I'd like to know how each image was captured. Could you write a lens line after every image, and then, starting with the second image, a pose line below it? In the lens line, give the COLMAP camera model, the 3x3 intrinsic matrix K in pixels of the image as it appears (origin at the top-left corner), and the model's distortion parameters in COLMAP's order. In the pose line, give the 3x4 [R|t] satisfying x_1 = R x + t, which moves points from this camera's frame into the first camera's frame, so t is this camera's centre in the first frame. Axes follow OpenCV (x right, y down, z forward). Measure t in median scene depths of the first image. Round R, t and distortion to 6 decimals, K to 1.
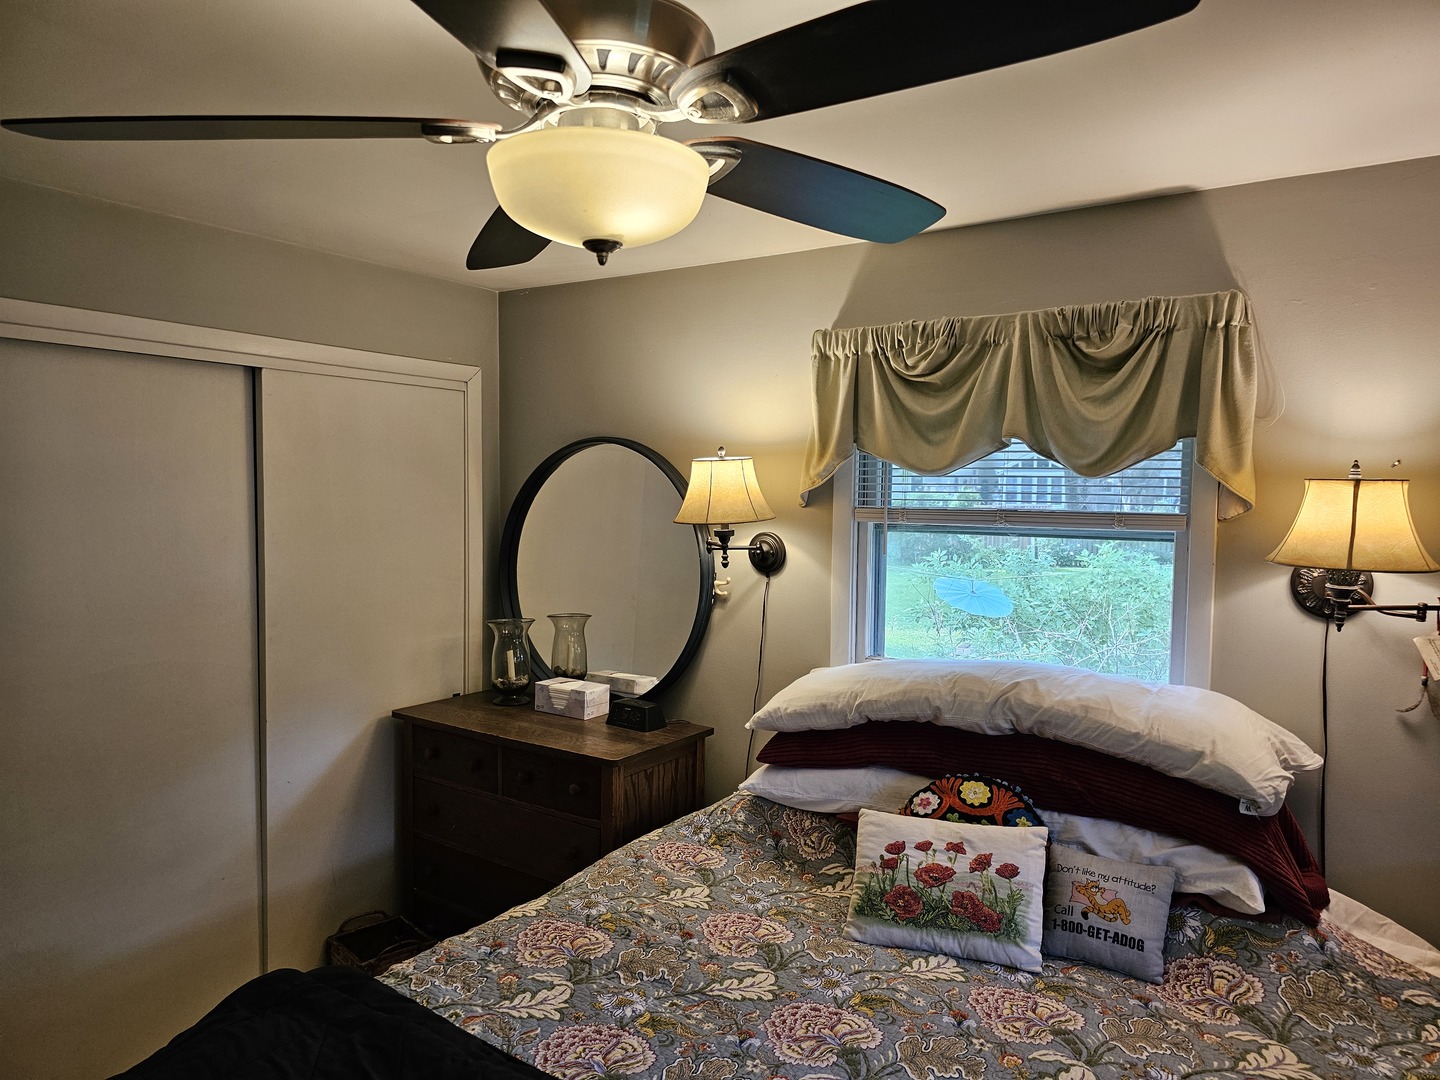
lens RADIAL K [[975.9, 0, 724.4], [0, 975.9, 553.9], [0, 0, 1]] dist [0.084574, -0.103779]
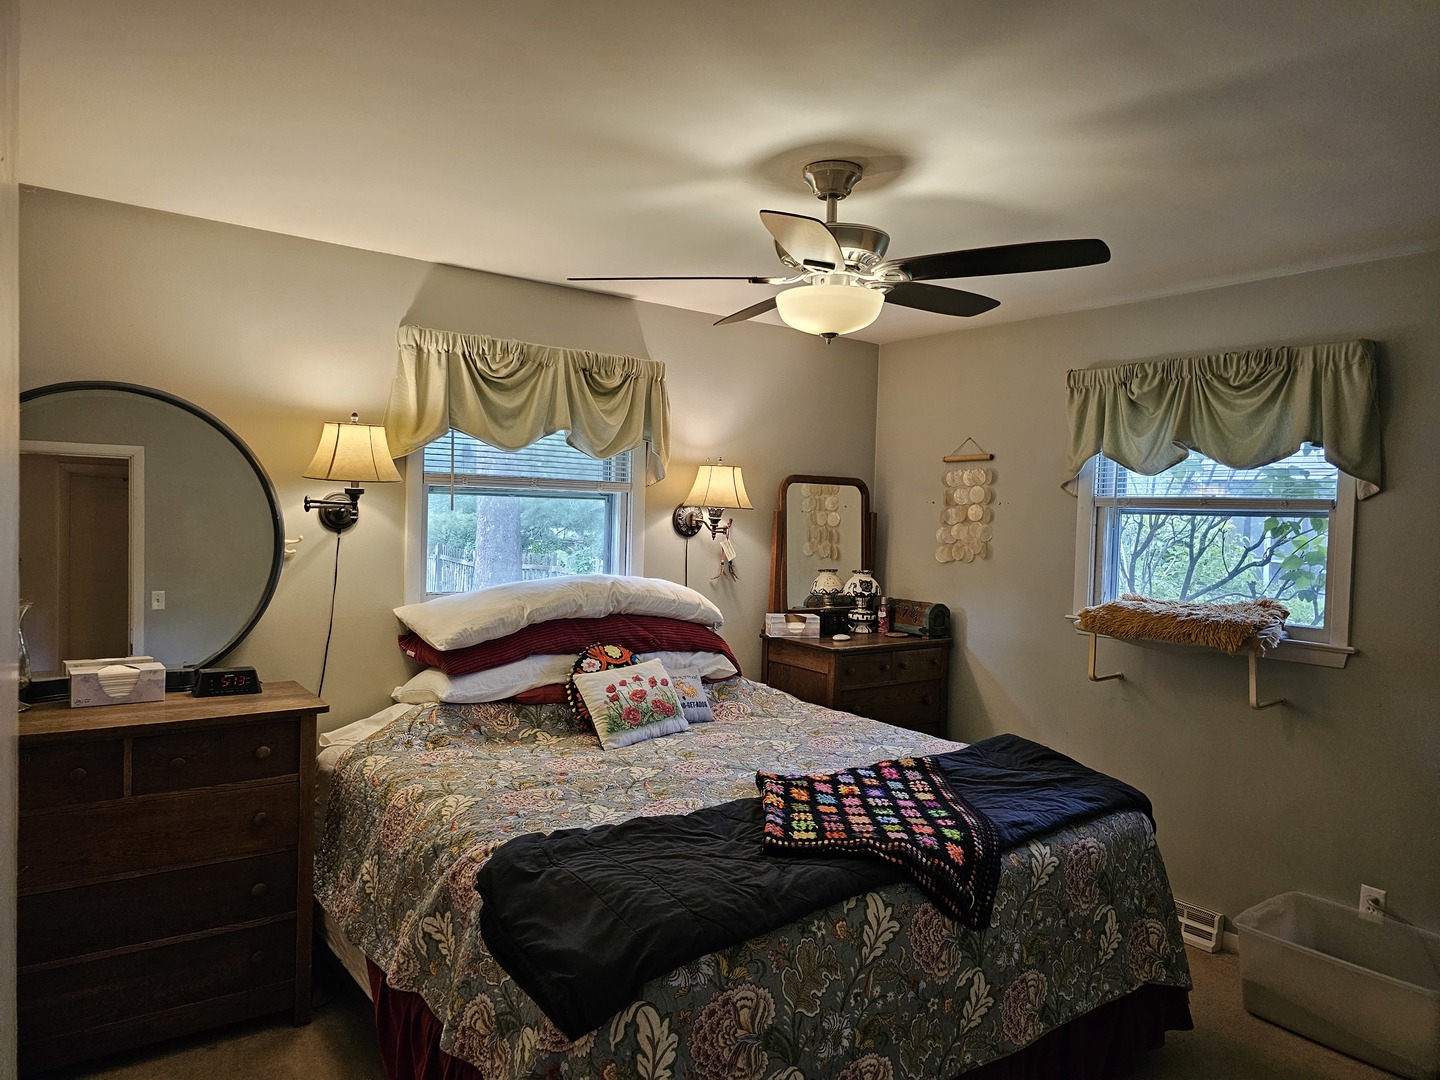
lens RADIAL K [[975.9, 0, 724.4], [0, 975.9, 553.9], [0, 0, 1]] dist [0.084574, -0.103779]
pose [[0.311101, -0.044727, 0.949324, -1.112554], [0.040225, 0.998617, 0.033867, 0.033854], [-0.949525, 0.027650, 0.312470, 0.299989]]
